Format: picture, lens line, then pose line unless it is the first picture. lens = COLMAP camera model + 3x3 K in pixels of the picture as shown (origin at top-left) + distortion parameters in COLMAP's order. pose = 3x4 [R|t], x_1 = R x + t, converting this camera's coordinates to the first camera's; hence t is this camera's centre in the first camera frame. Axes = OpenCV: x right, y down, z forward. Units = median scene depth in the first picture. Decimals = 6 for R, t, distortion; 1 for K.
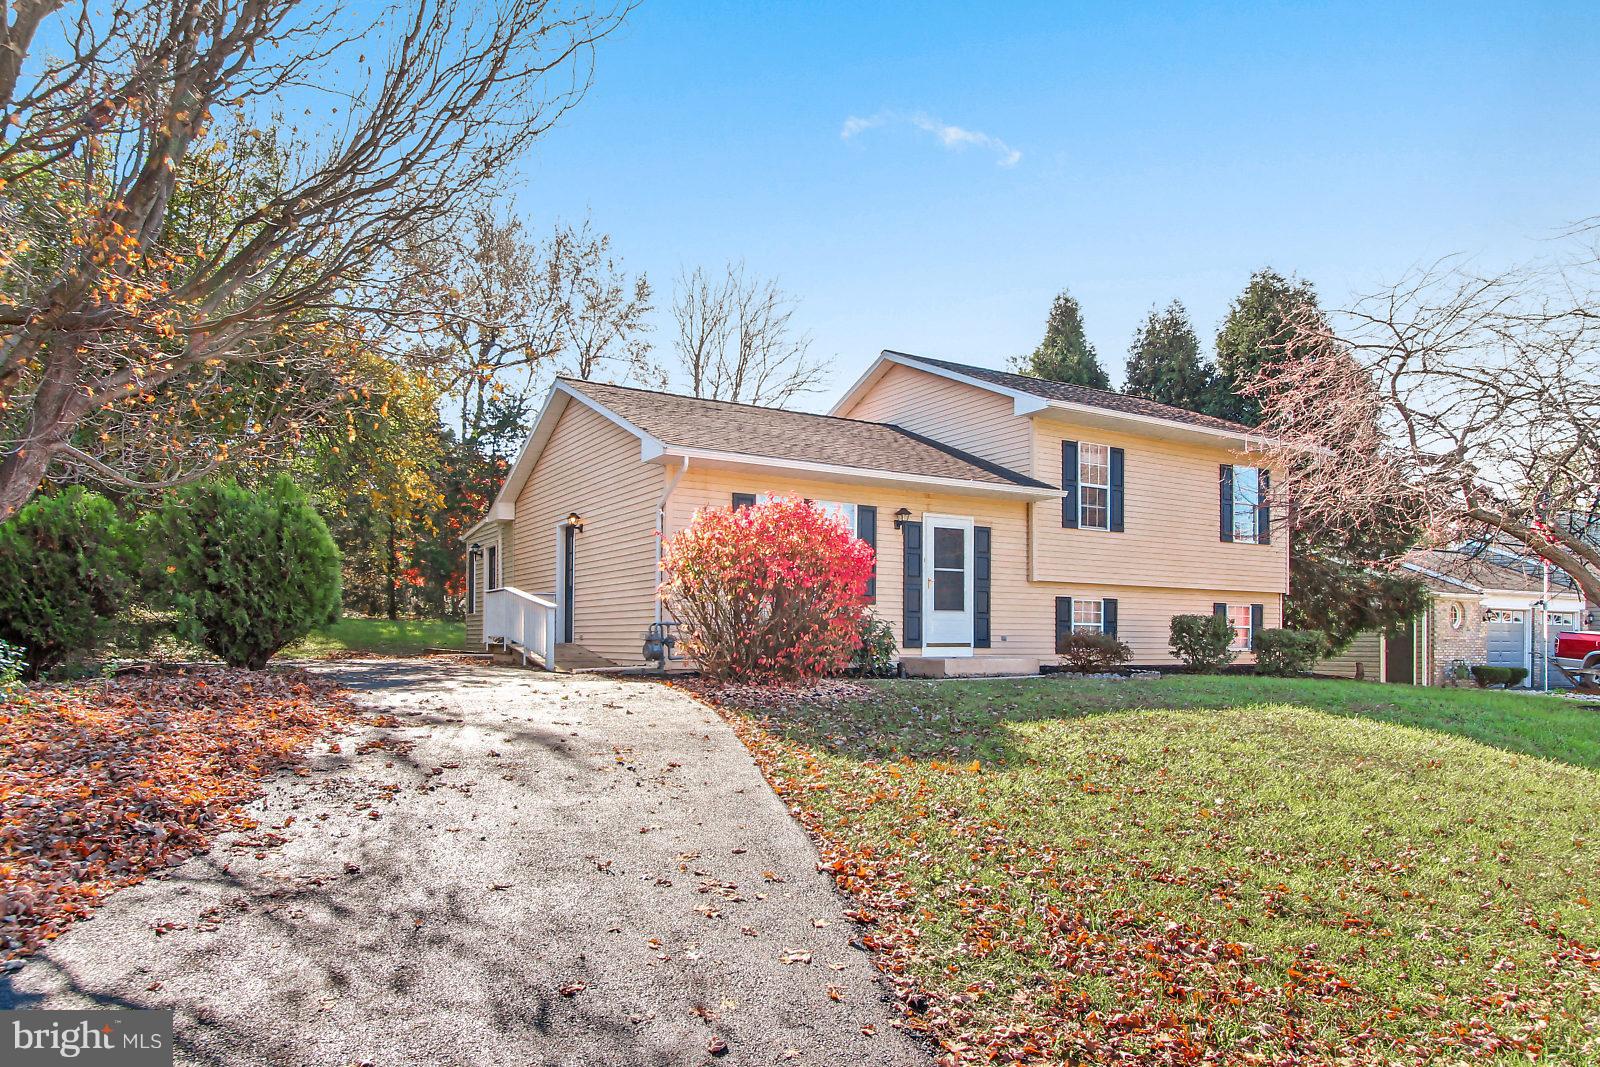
lens RADIAL K [[1004.0, 0, 801.5], [0, 1004.0, 637.7], [0, 0, 1]] dist [0.003483, 0.000387]
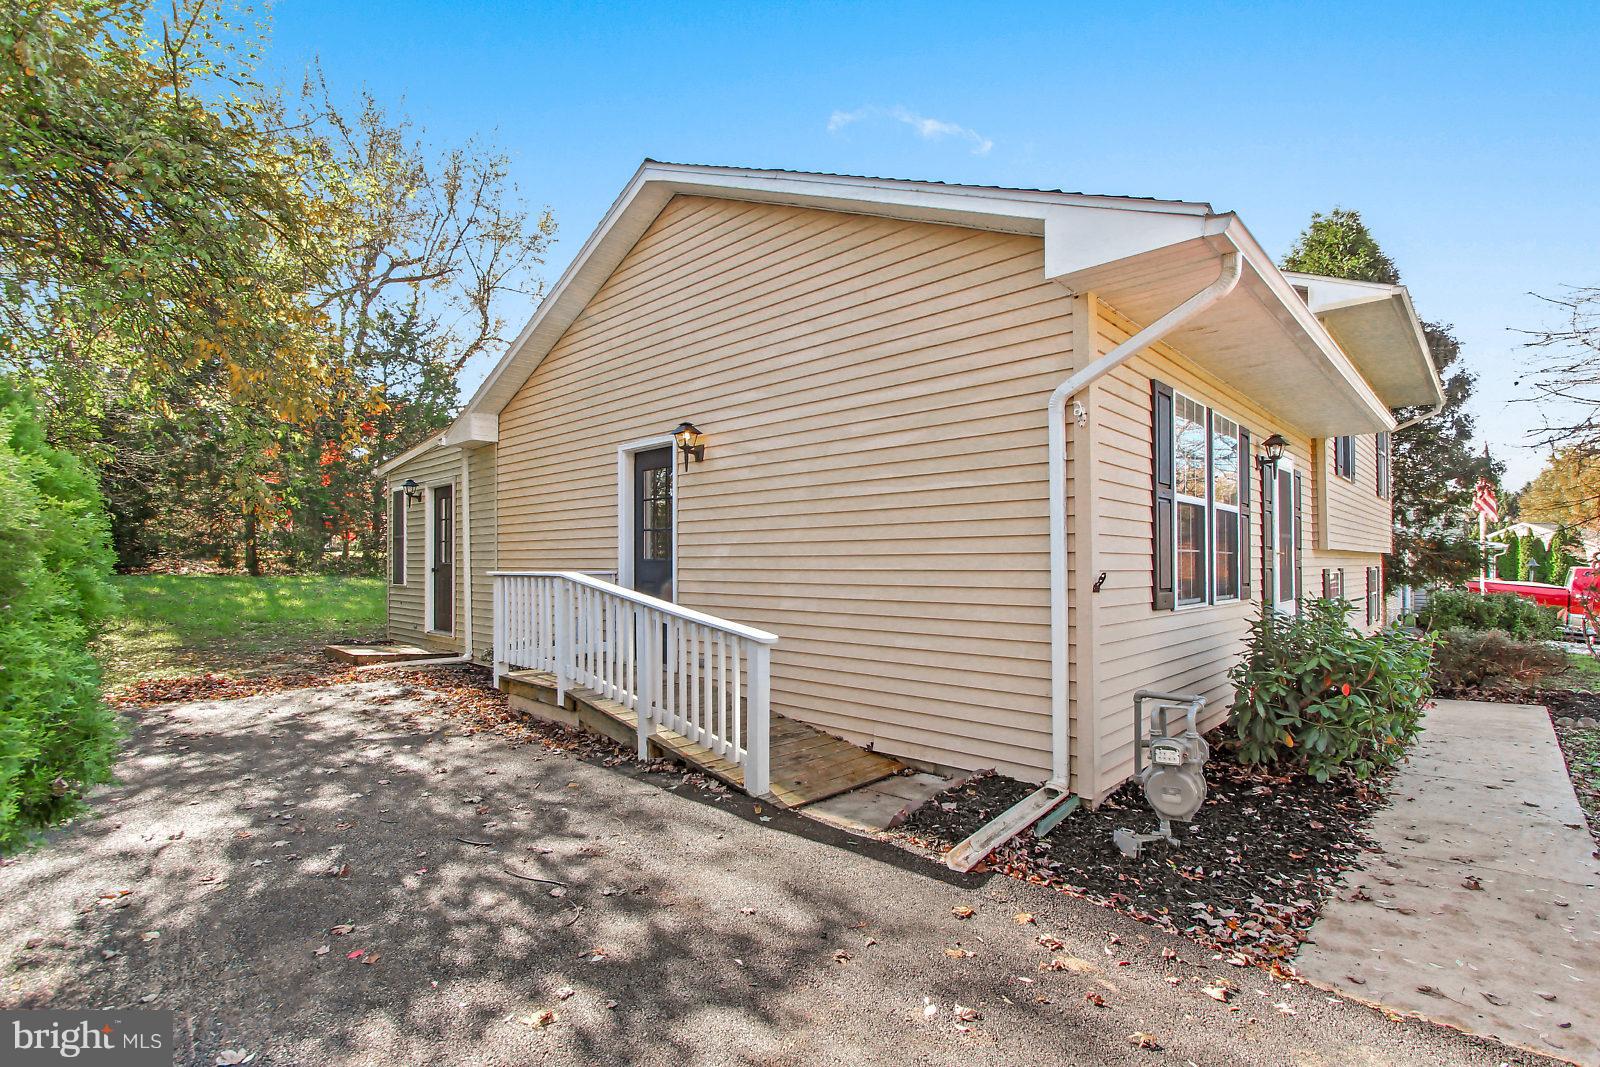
lens RADIAL K [[750.6, 0, 795.7], [0, 750.6, 565.0], [0, 0, 1]] dist [-0.002576, -0.000443]
pose [[0.968306, -0.003154, 0.249748, -0.254852], [0.002153, 0.999989, 0.004280, -0.050019], [-0.249758, -0.003607, 0.968302, 0.580167]]
